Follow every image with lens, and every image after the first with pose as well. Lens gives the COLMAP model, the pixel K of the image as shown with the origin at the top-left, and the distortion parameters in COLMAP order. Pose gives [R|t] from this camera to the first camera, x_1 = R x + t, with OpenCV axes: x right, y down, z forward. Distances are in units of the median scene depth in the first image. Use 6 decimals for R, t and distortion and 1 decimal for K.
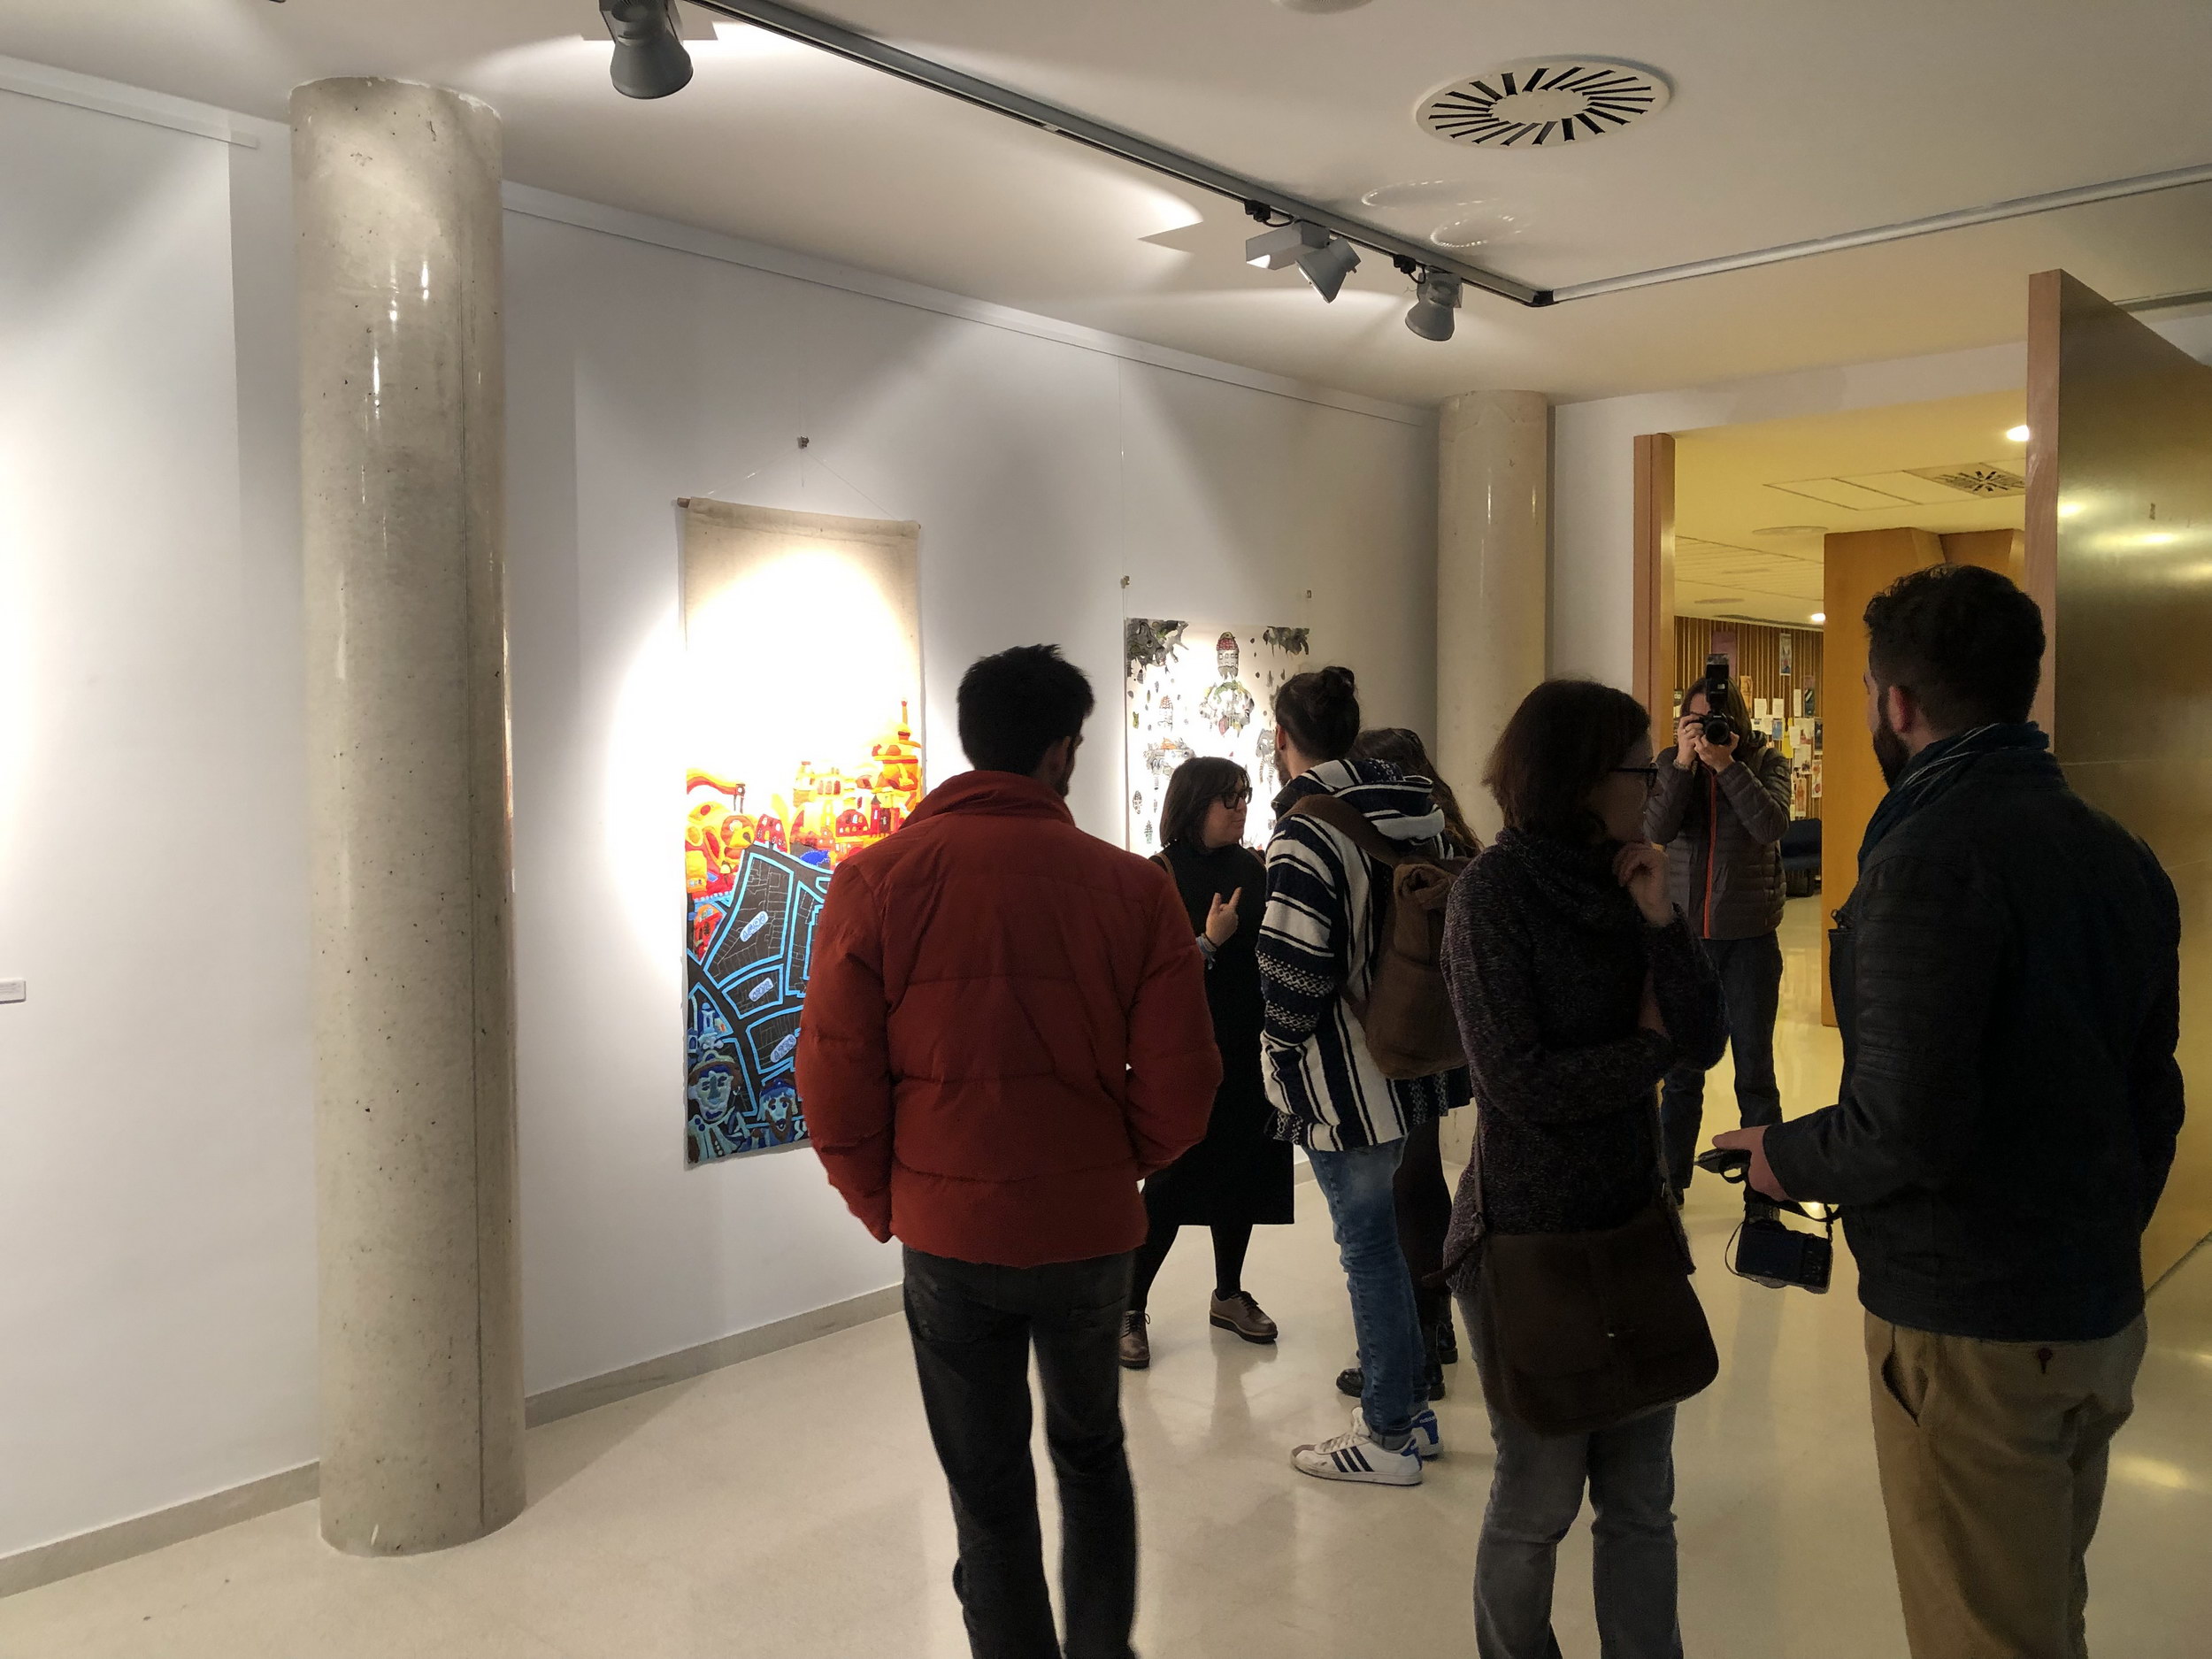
lens RADIAL K [[1804.5, 0, 1082.9], [0, 1804.5, 833.1], [0, 0, 1]] dist [0.044076, -0.031449]
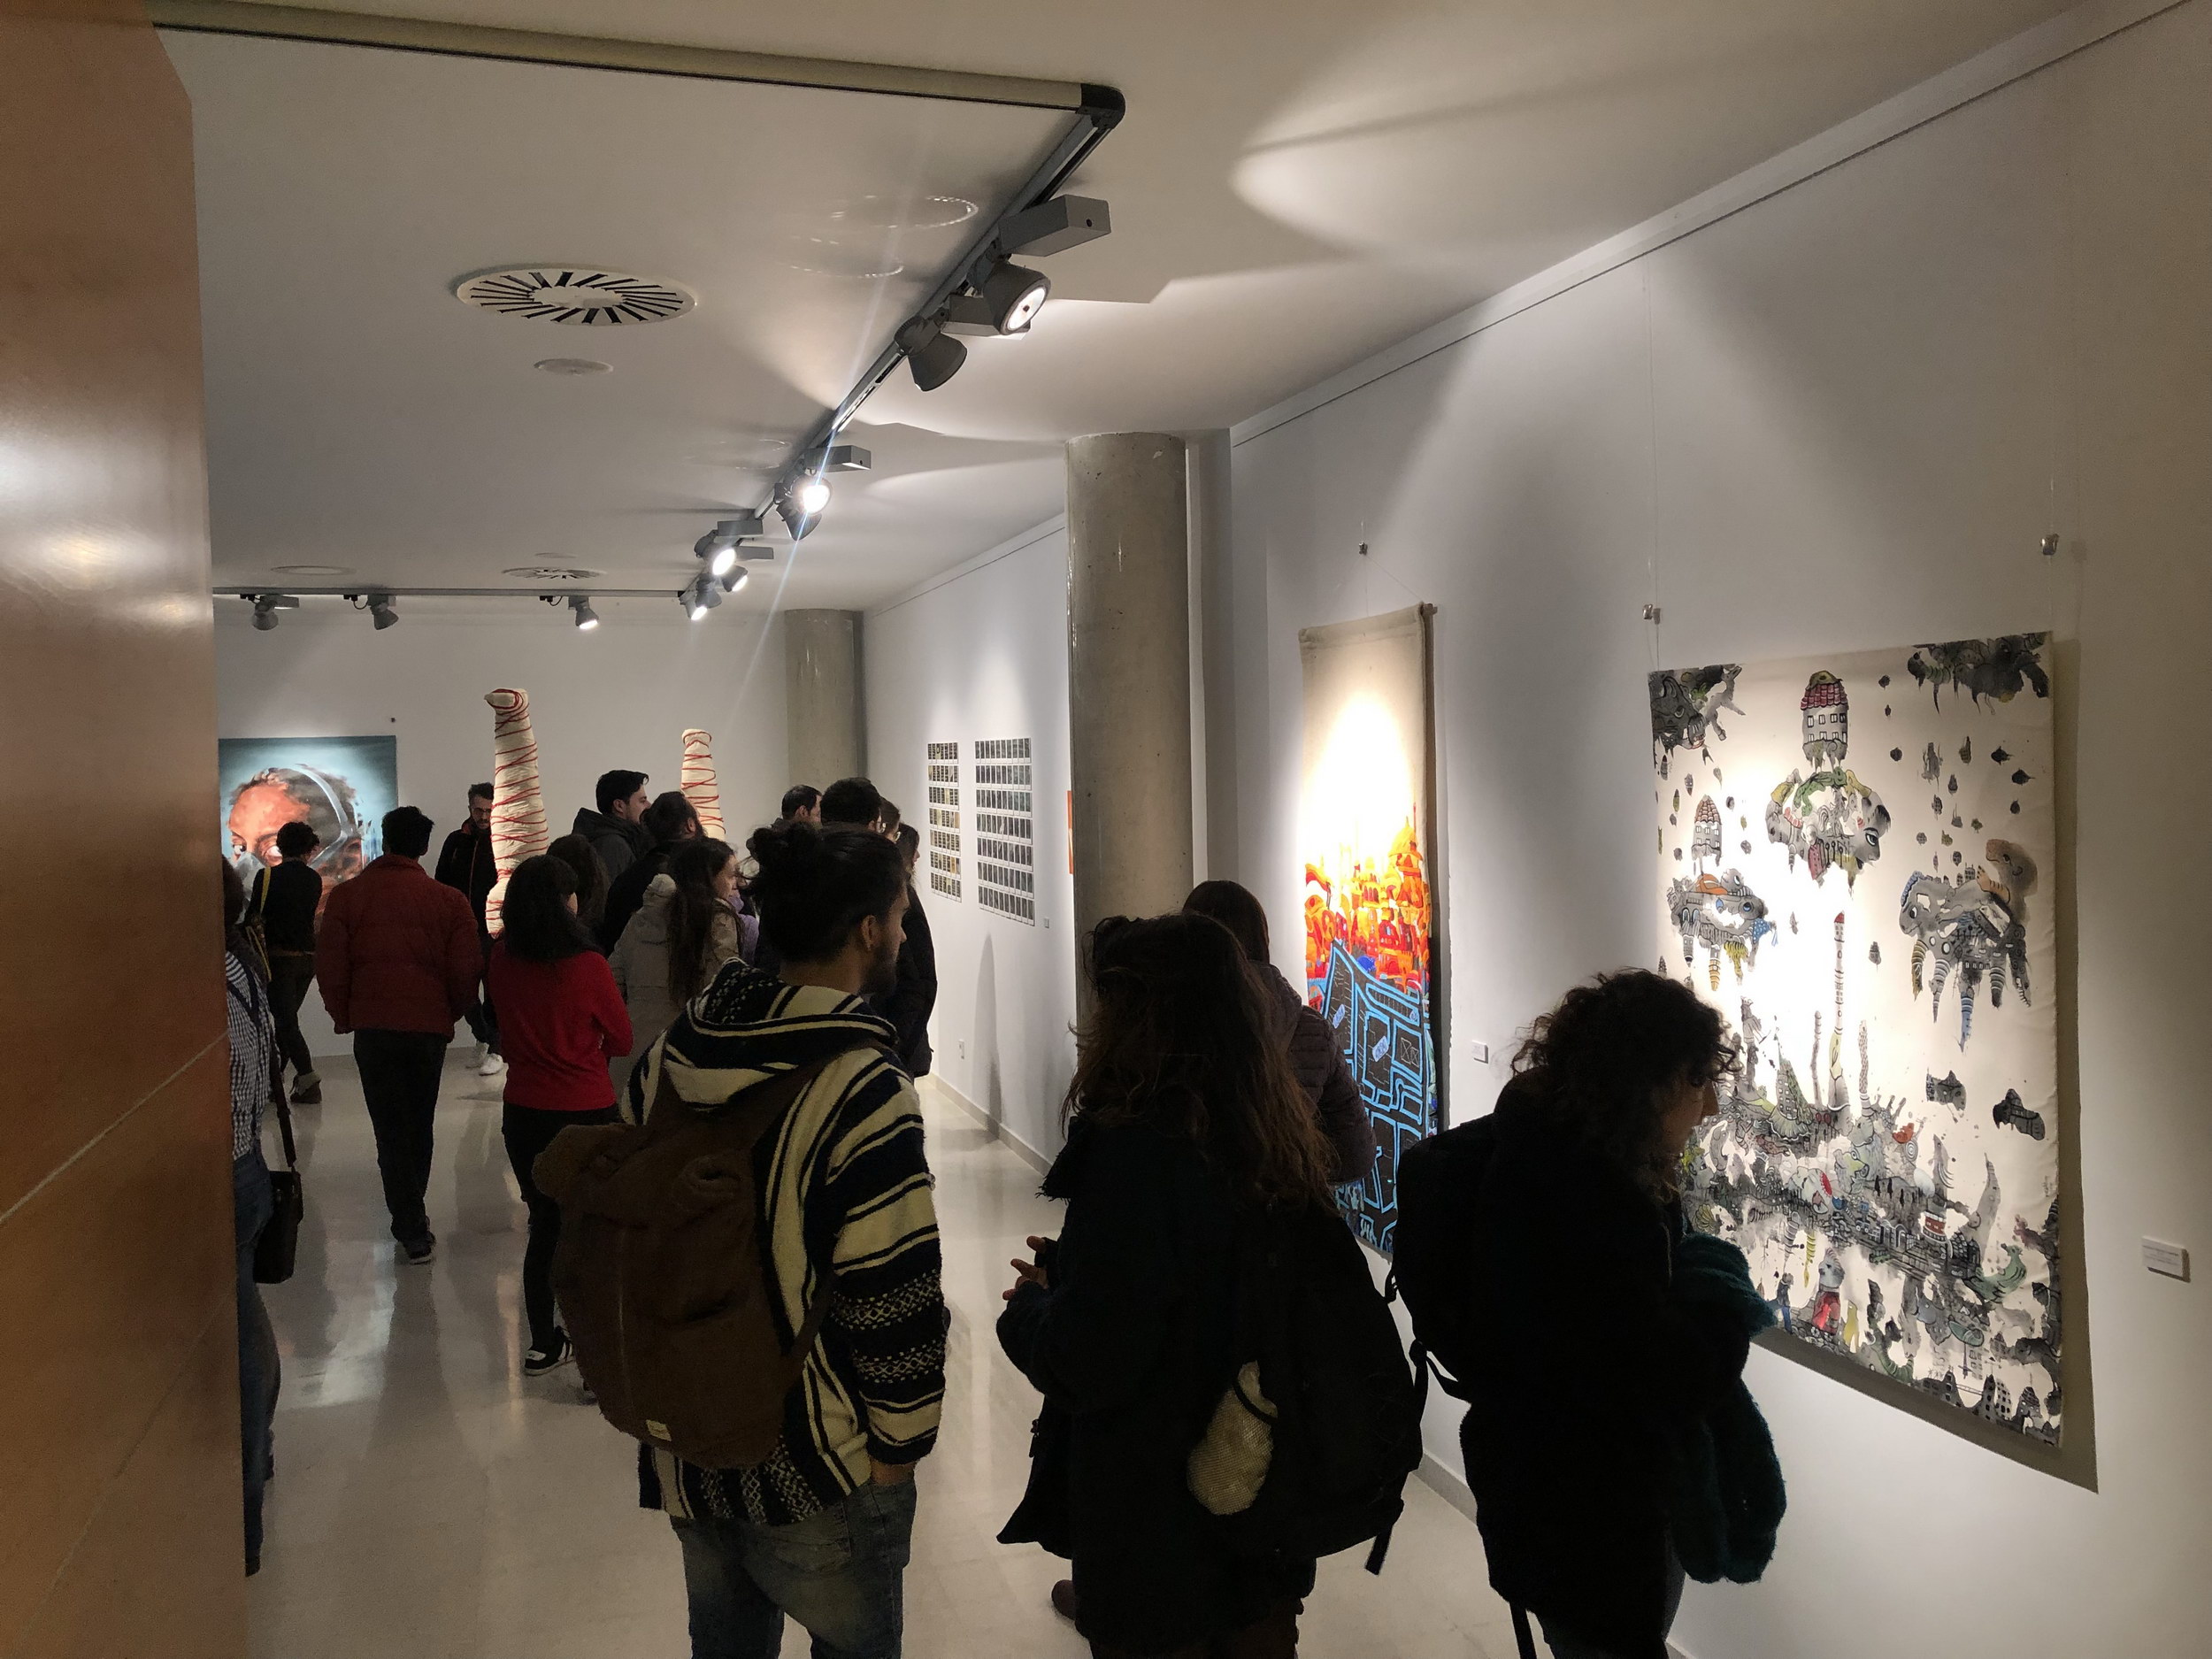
lens RADIAL K [[1804.5, 0, 1087.8], [0, 1804.5, 821.8], [0, 0, 1]] dist [0.044076, -0.031449]
pose [[-0.512372, 0.048988, -0.857366, 0.788593], [-0.013881, 0.997769, 0.065306, -0.128486], [0.858652, 0.045362, -0.510548, 1.392555]]
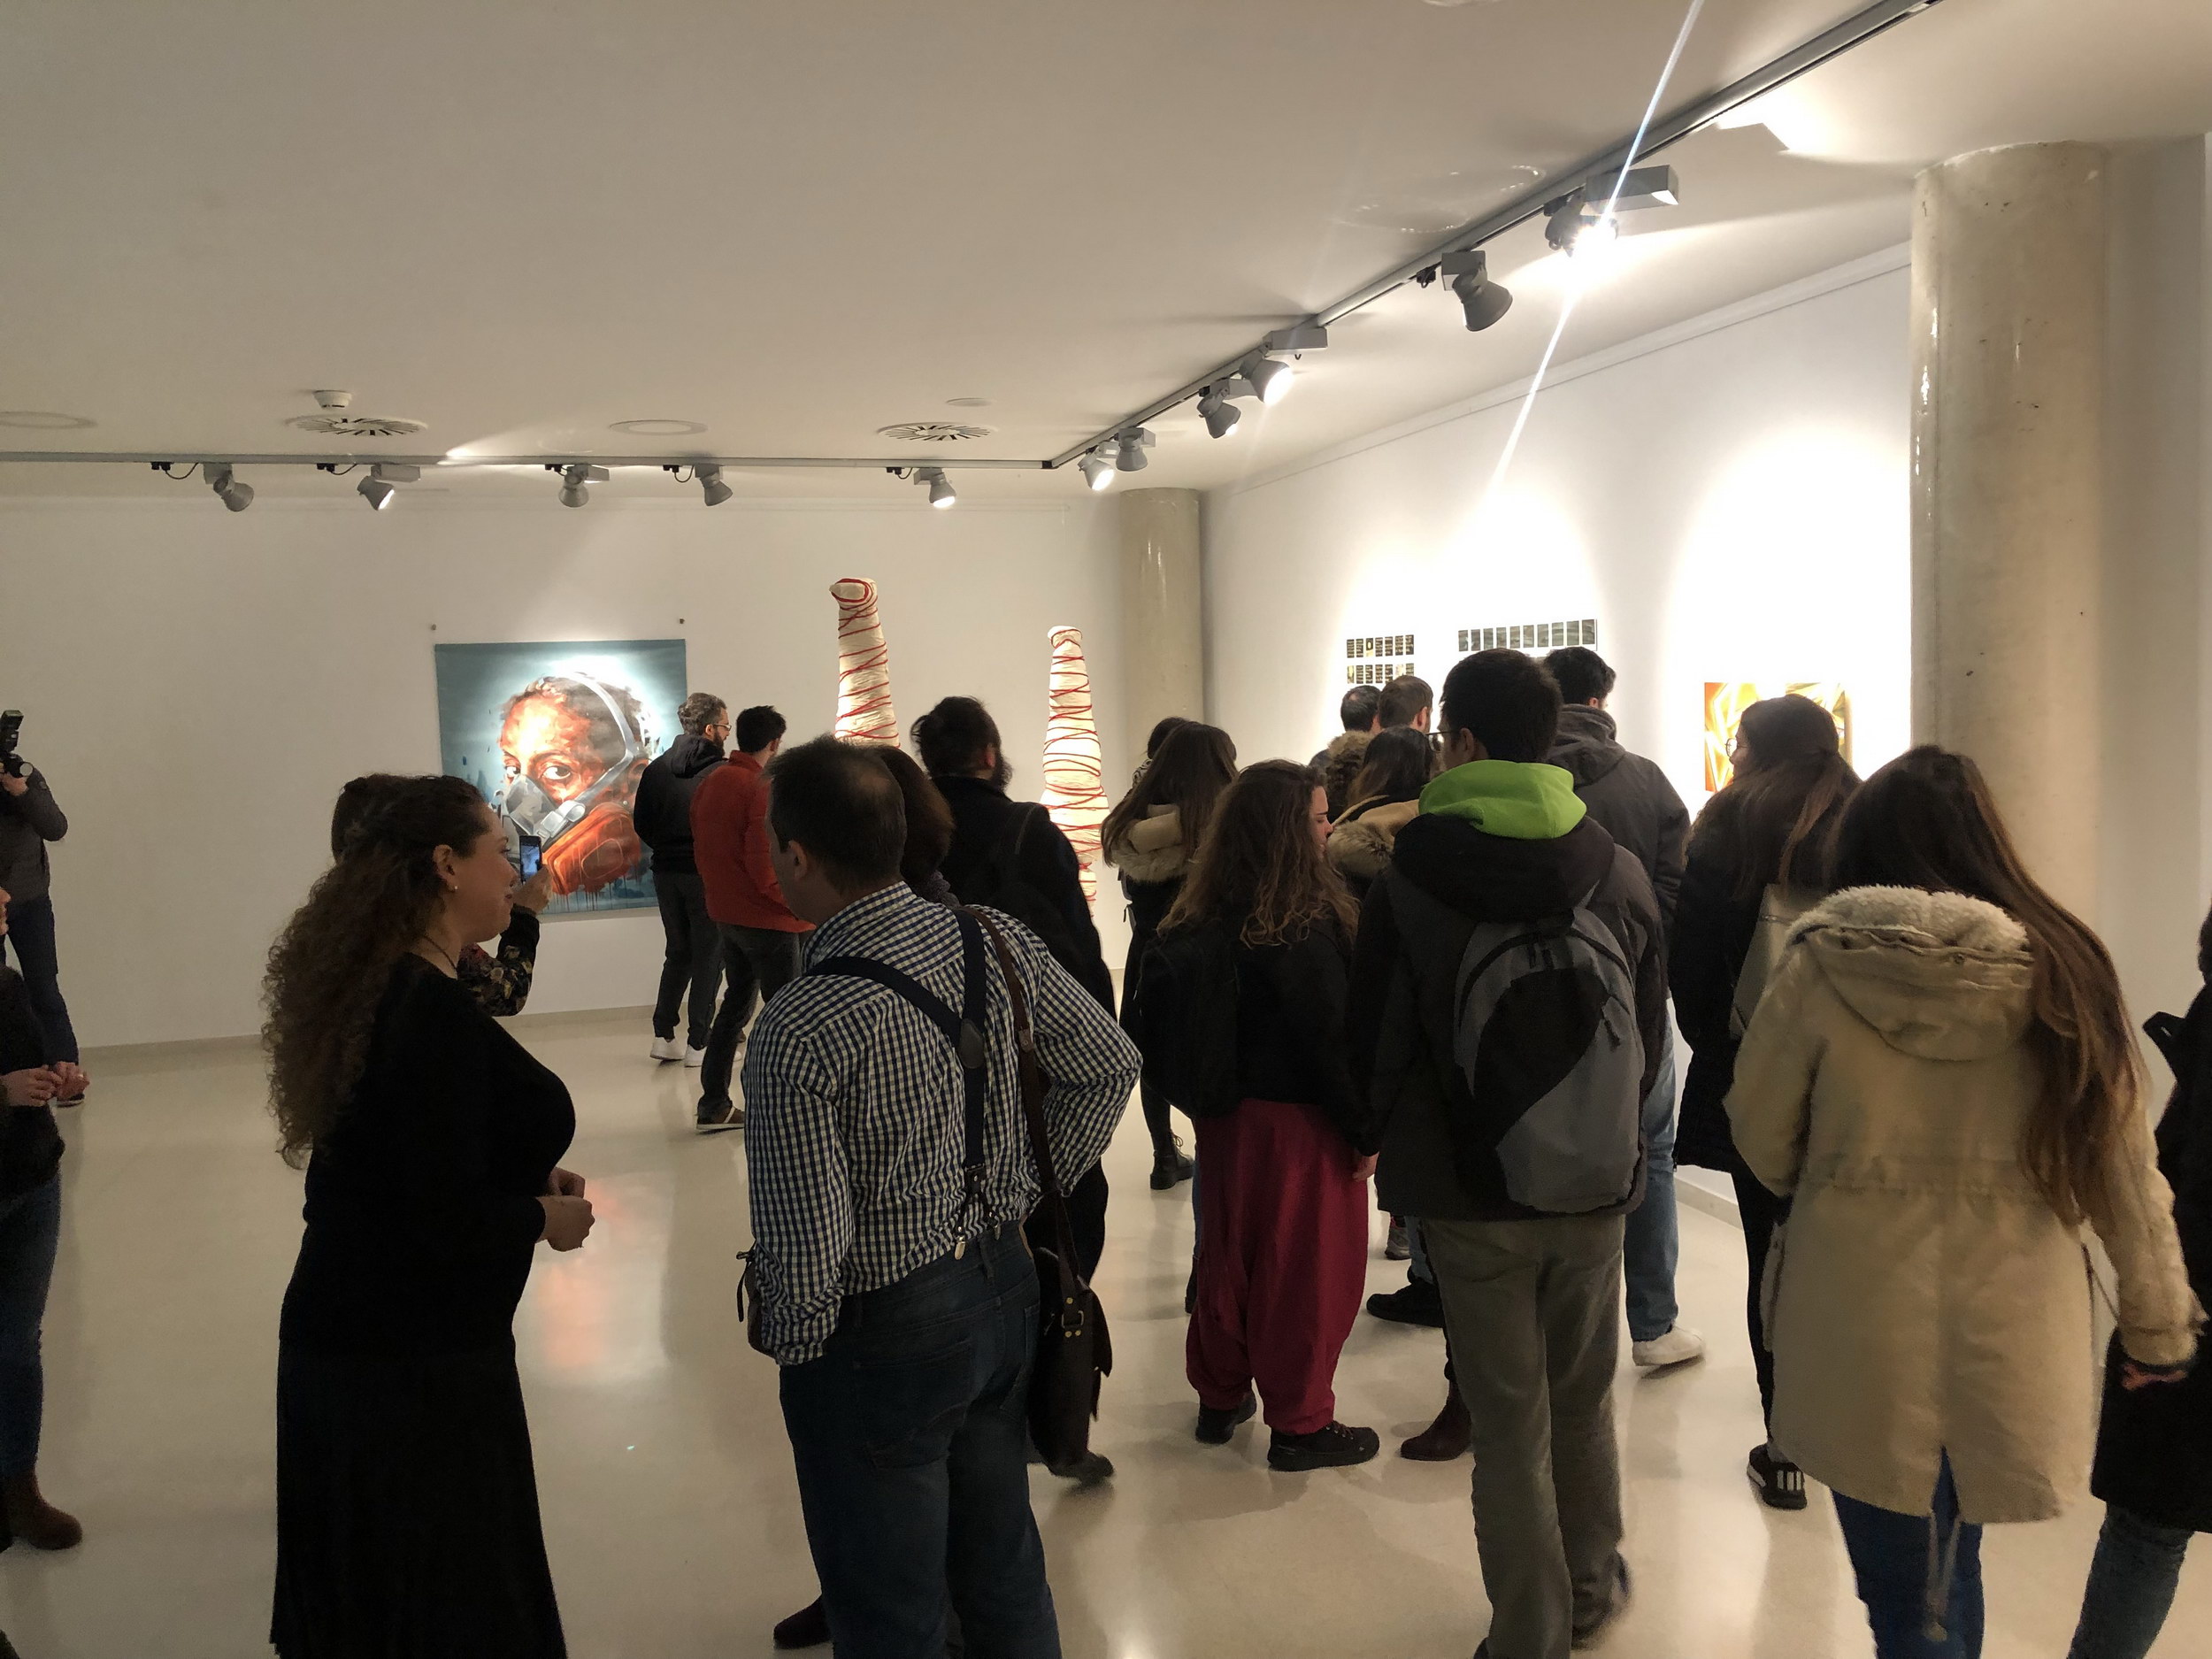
lens RADIAL K [[1804.5, 0, 1146.7], [0, 1804.5, 791.2], [0, 0, 1]] dist [0.044076, -0.031449]
pose [[-0.525191, 0.071984, -0.847935, 0.676797], [-0.007319, 0.995997, 0.089087, -0.086455], [0.850953, 0.052994, -0.522562, 0.893912]]
